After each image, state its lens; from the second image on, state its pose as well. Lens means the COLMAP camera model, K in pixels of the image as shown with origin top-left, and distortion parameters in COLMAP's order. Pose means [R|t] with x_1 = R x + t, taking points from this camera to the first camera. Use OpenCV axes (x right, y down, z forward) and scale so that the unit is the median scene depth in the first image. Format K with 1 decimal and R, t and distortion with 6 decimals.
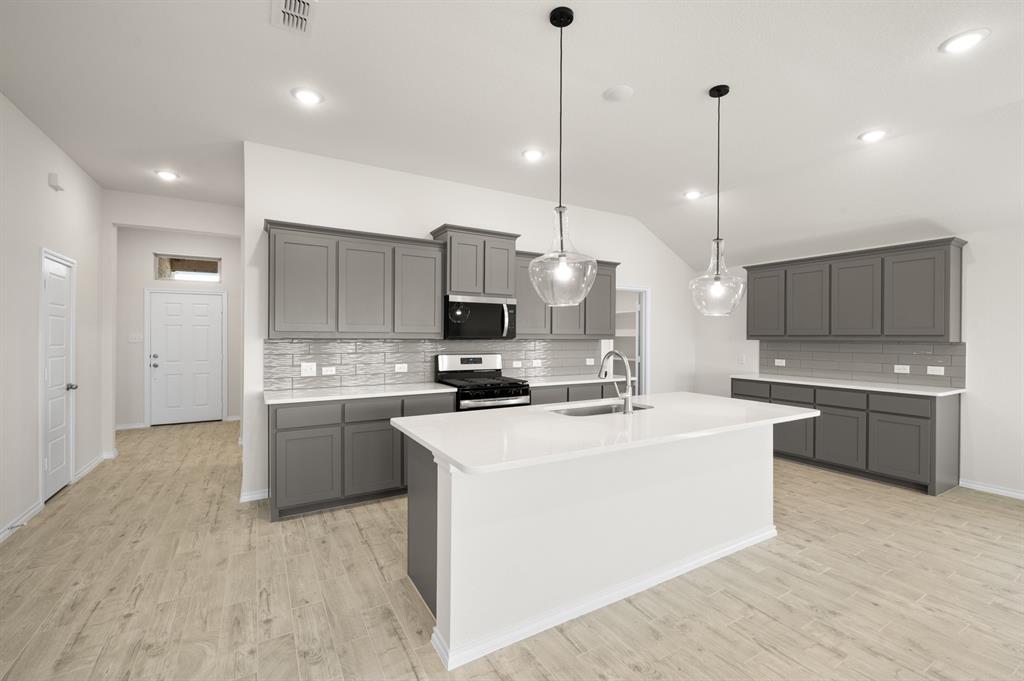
lens RADIAL K [[436.8, 0, 512.2], [0, 436.8, 337.6], [0, 0, 1]] dist [-0.000743, 0.000137]
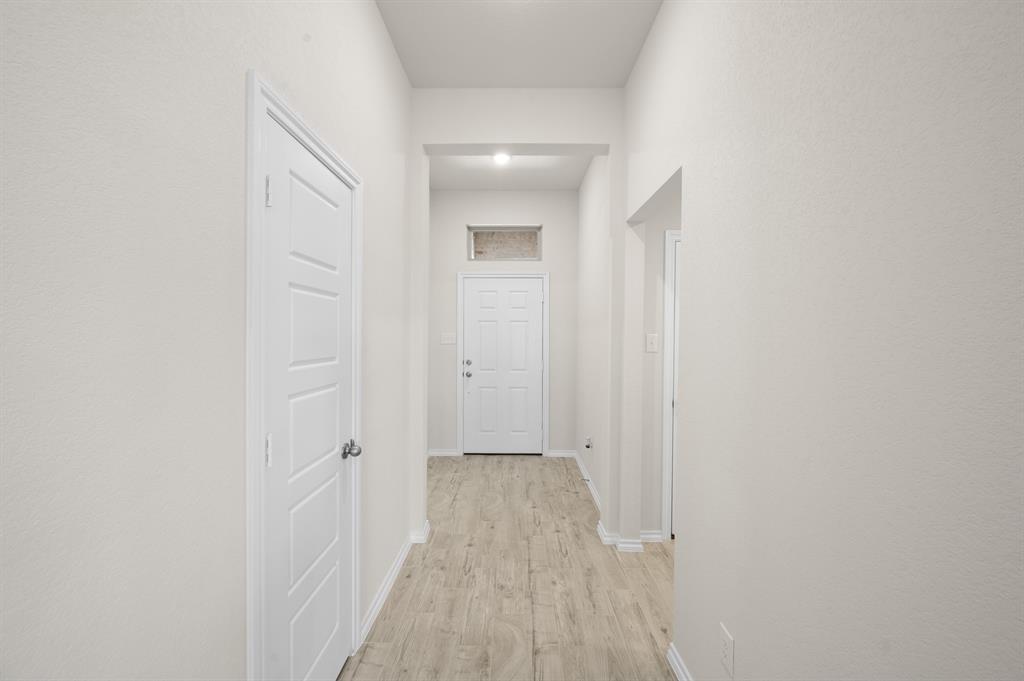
lens RADIAL K [[403.3, 0, 513.6], [0, 403.3, 337.5], [0, 0, 1]] dist [-0.000395, -0.000172]
pose [[0.860279, 0.002673, -0.509816, -0.653284], [-0.001018, 0.999993, 0.003525, -0.005422], [0.509822, -0.002513, 0.860276, 0.727596]]
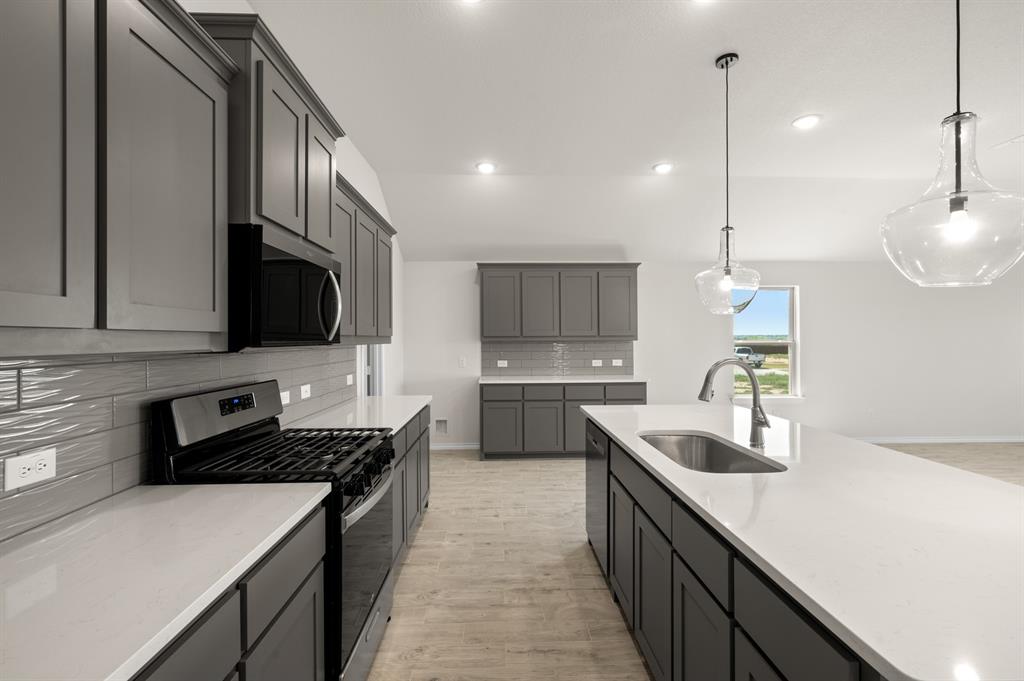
lens RADIAL K [[446.1, 0, 514.0], [0, 446.1, 338.0], [0, 0, 1]] dist [-0.000528, -0.000033]
pose [[0.472850, -0.006581, 0.881118, -0.376554], [0.010025, 0.999948, 0.002089, -0.004779], [-0.881086, 0.007846, 0.472891, 0.674687]]
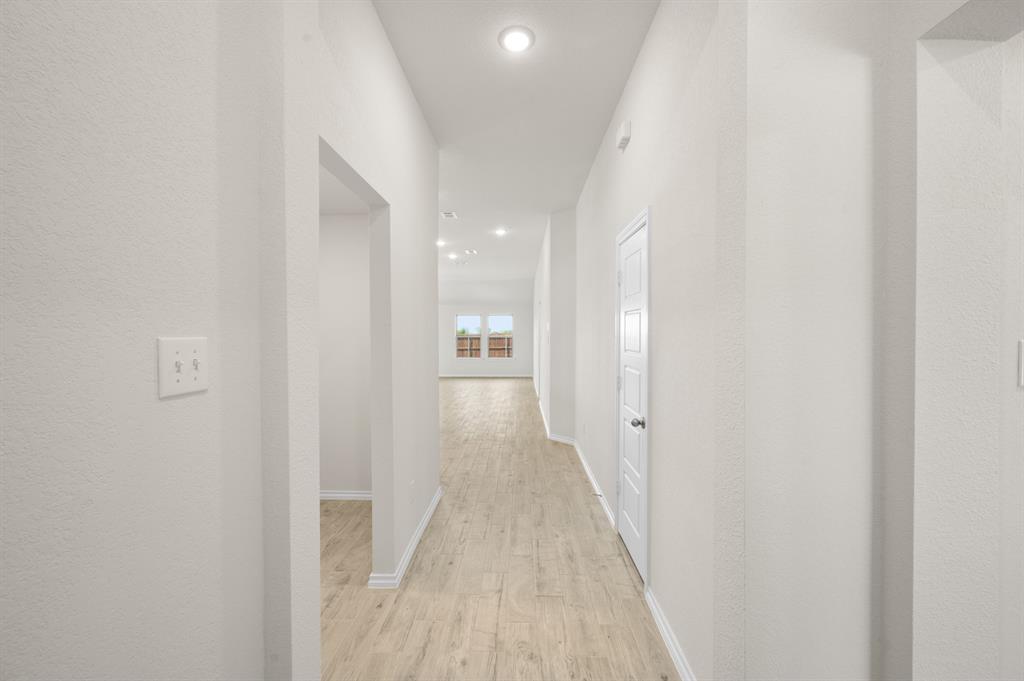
lens RADIAL K [[403.3, 0, 513.6], [0, 403.3, 337.5], [0, 0, 1]] dist [-0.000395, -0.000172]
pose [[-0.852339, -0.009422, 0.522905, -1.154120], [-0.001305, 0.999873, 0.015889, -0.013986], [-0.522988, 0.012861, -0.852243, 1.568516]]
